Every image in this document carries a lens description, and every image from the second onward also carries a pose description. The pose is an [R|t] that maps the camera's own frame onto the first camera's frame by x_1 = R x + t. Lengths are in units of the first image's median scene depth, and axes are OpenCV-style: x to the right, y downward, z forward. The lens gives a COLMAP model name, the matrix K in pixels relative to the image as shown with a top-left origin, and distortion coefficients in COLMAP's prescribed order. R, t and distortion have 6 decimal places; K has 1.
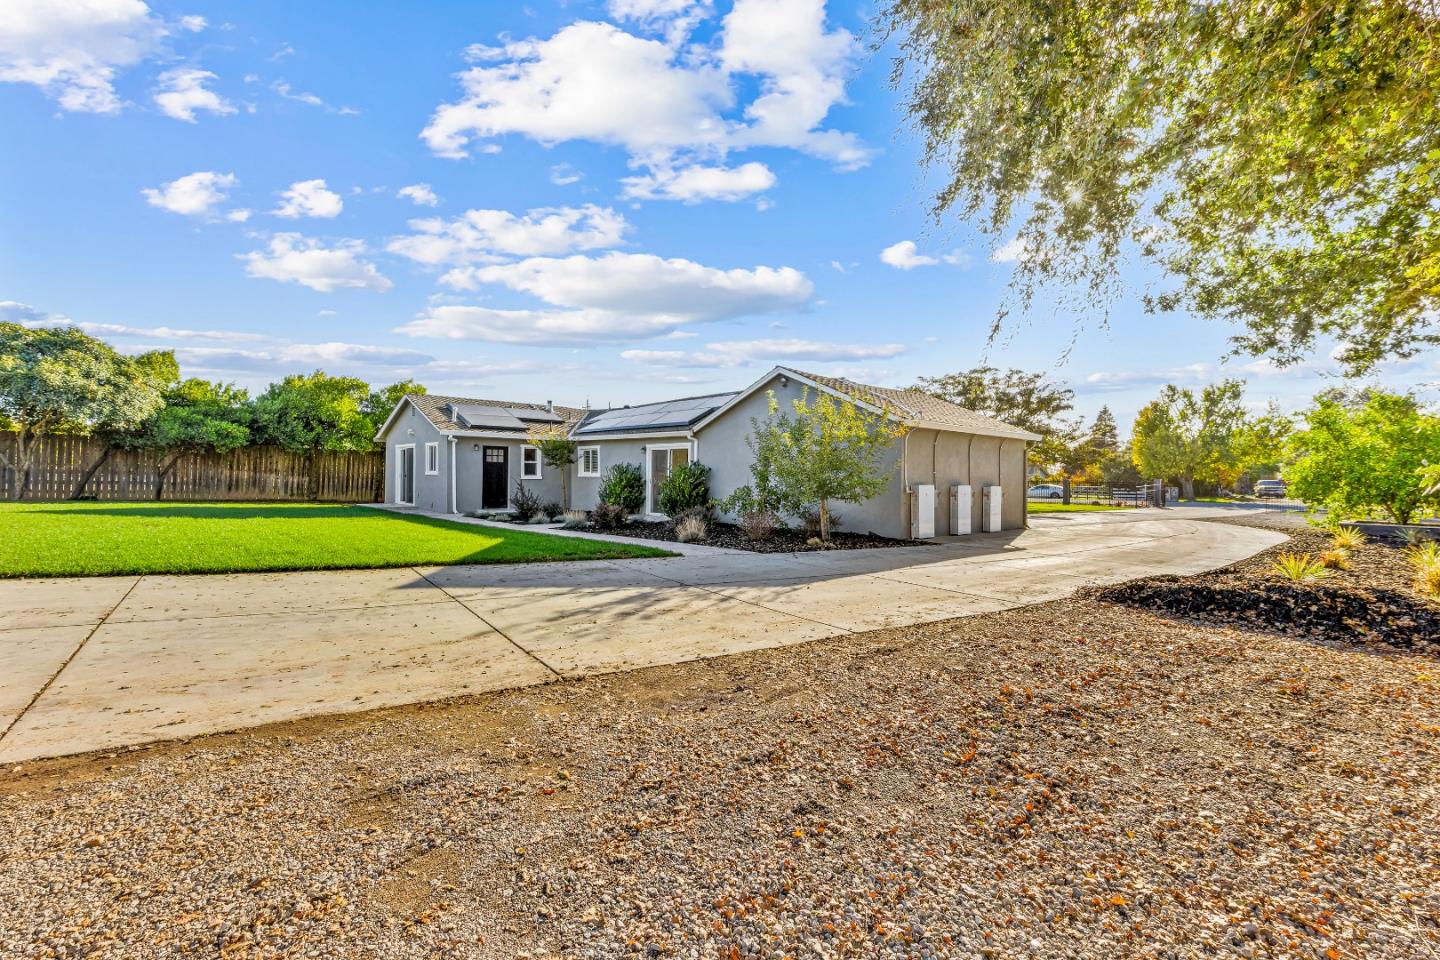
lens RADIAL K [[660.1, 0, 719.4], [0, 660.1, 505.8], [0, 0, 1]] dist [-0.001825, -0.000350]
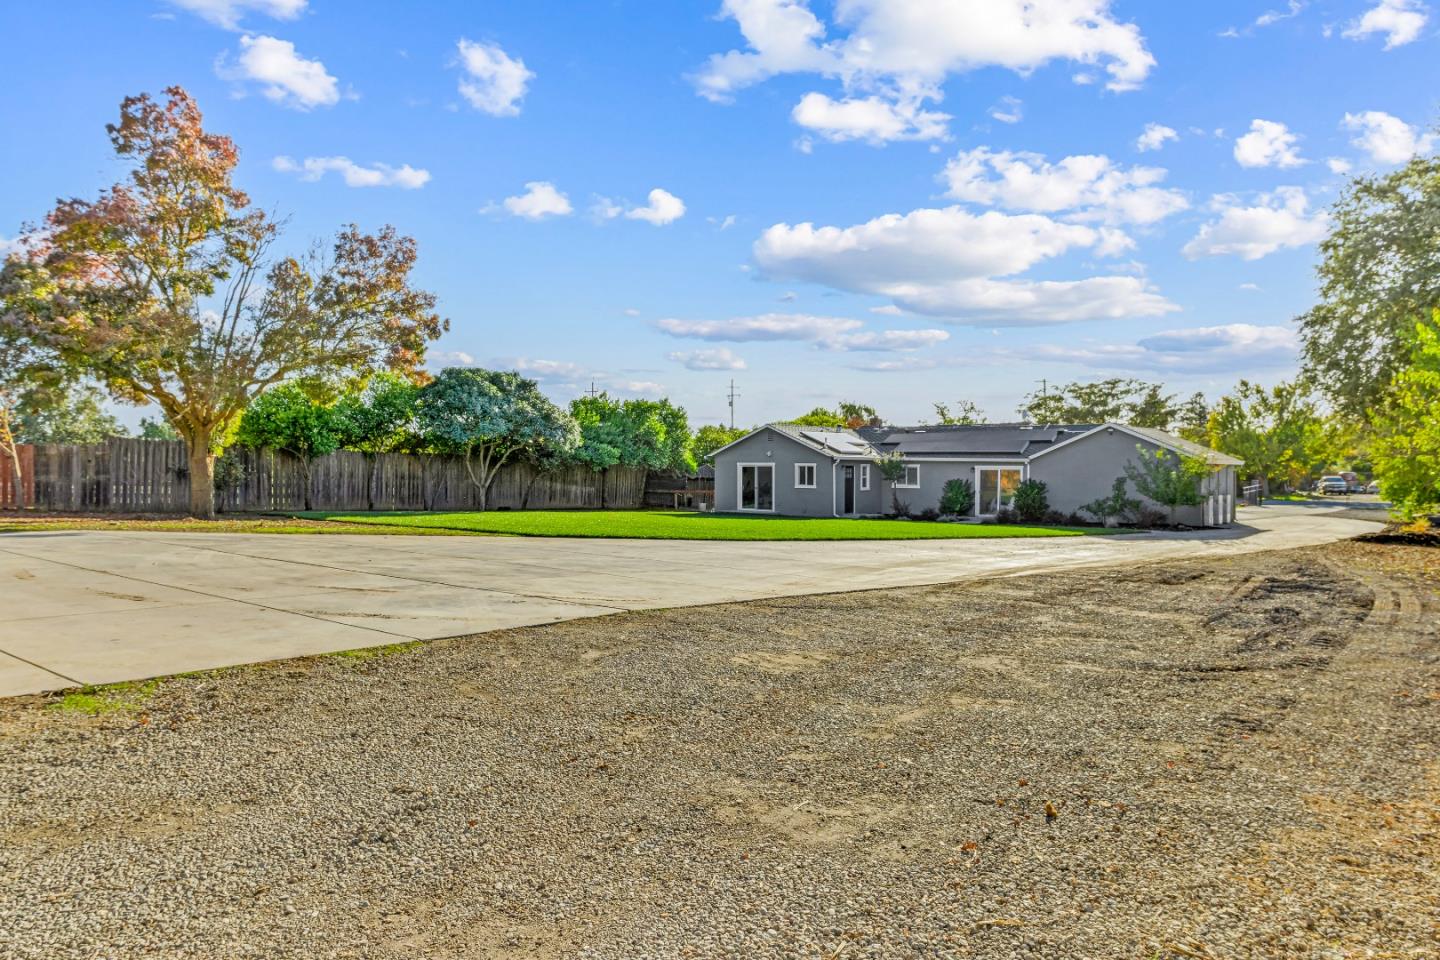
lens RADIAL K [[1021.8, 0, 712.9], [0, 1021.8, 500.0], [0, 0, 1]] dist [0.056307, -0.039547]
pose [[0.983341, -0.009715, 0.181510, -0.956513], [0.011188, 0.999912, -0.007092, -0.010209], [-0.181425, 0.009004, 0.983364, -0.940148]]
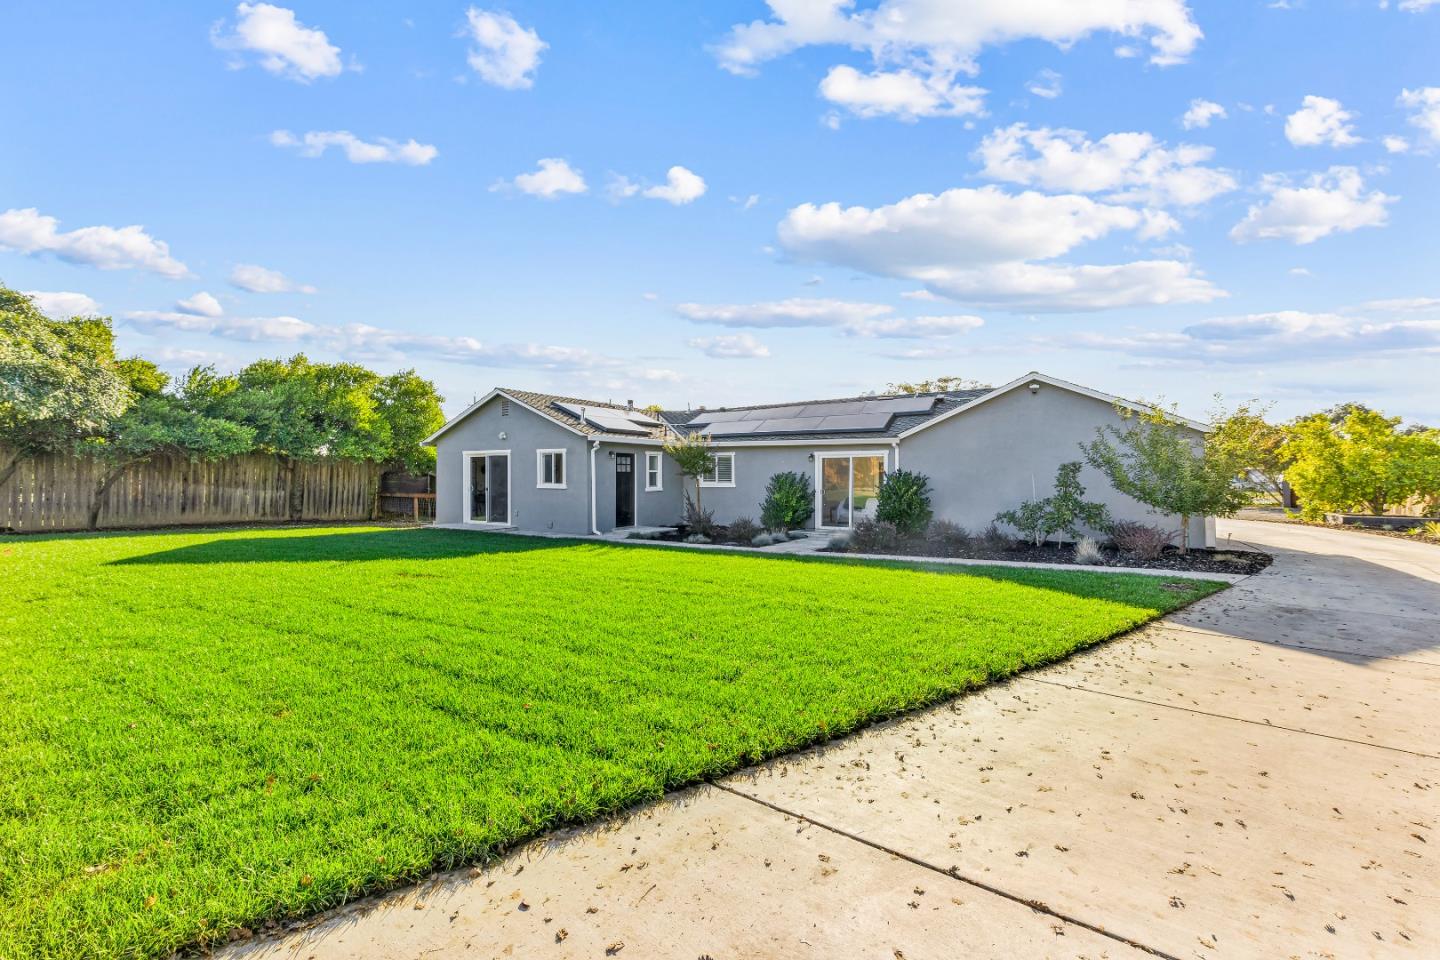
lens RADIAL K [[636.7, 0, 720.0], [0, 636.7, 480.0], [0, 0, 1]] dist [0.000797, -0.000133]
pose [[0.958534, -0.013222, 0.284670, -0.445418], [0.023545, 0.999182, -0.032872, -0.025188], [-0.284003, 0.038211, 0.958062, 0.172527]]
